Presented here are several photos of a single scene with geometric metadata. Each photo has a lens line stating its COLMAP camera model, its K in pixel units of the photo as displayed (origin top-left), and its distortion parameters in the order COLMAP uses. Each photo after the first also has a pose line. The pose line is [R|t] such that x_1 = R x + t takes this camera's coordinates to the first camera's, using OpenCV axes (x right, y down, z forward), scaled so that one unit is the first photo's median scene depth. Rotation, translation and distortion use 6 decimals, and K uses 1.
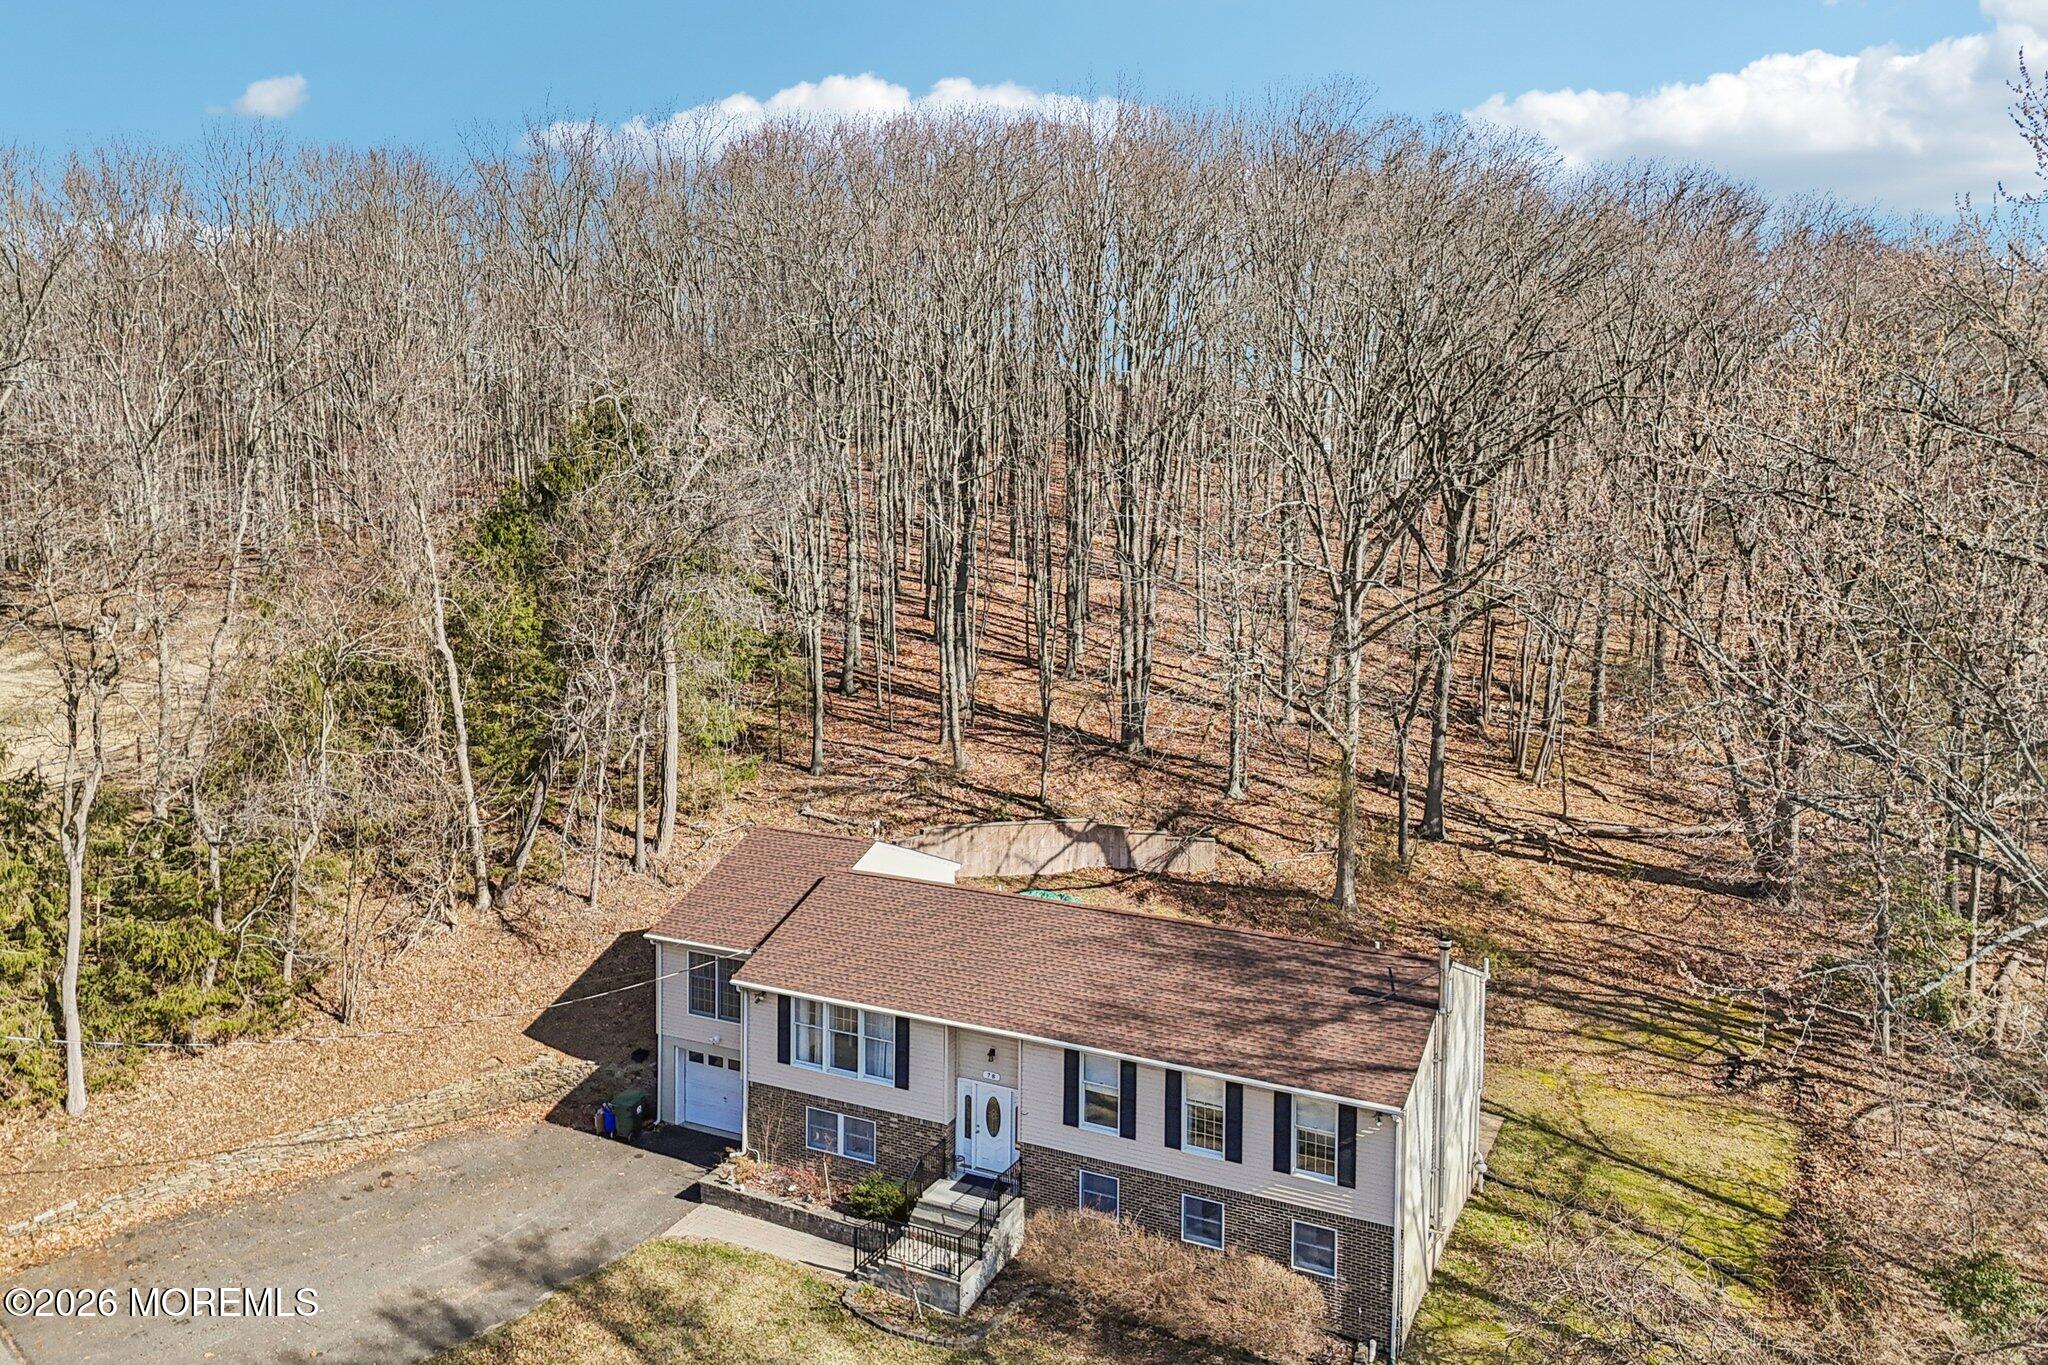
lens RADIAL K [[1541.1, 0, 1038.4], [0, 1541.1, 553.5], [0, 0, 1]] dist [0.067009, -0.079948]
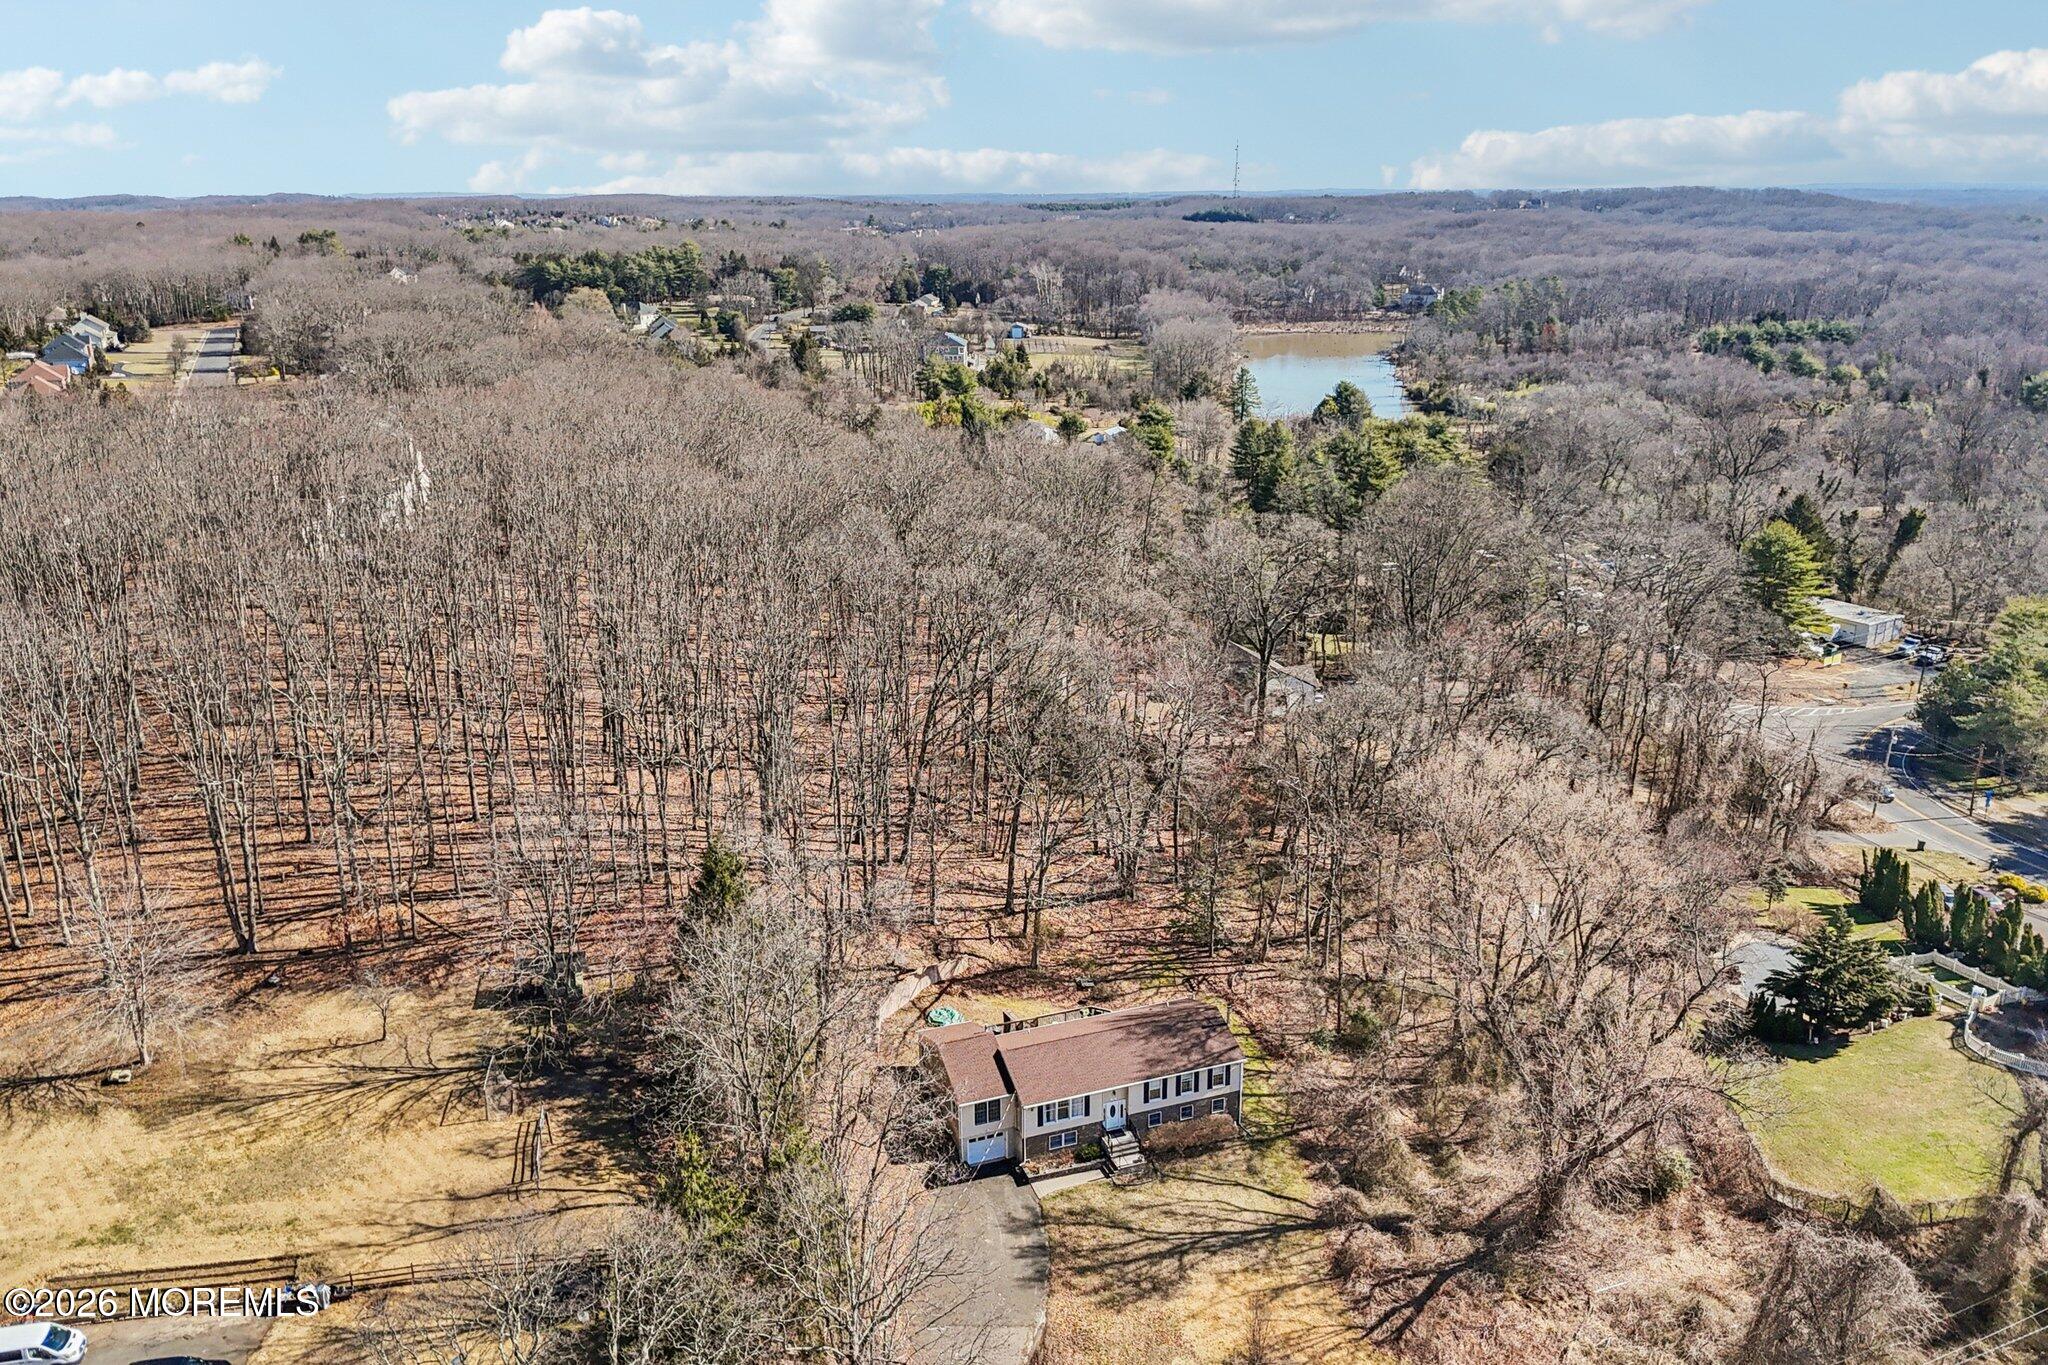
lens RADIAL K [[1544.4, 0, 1035.9], [0, 1544.4, 709.3], [0, 0, 1]] dist [0.084348, -0.084826]
pose [[0.681527, -0.242904, 0.690303, -1.900059], [0.052289, 0.957057, 0.285144, -1.164807], [-0.729922, -0.158238, 0.664962, -0.697195]]
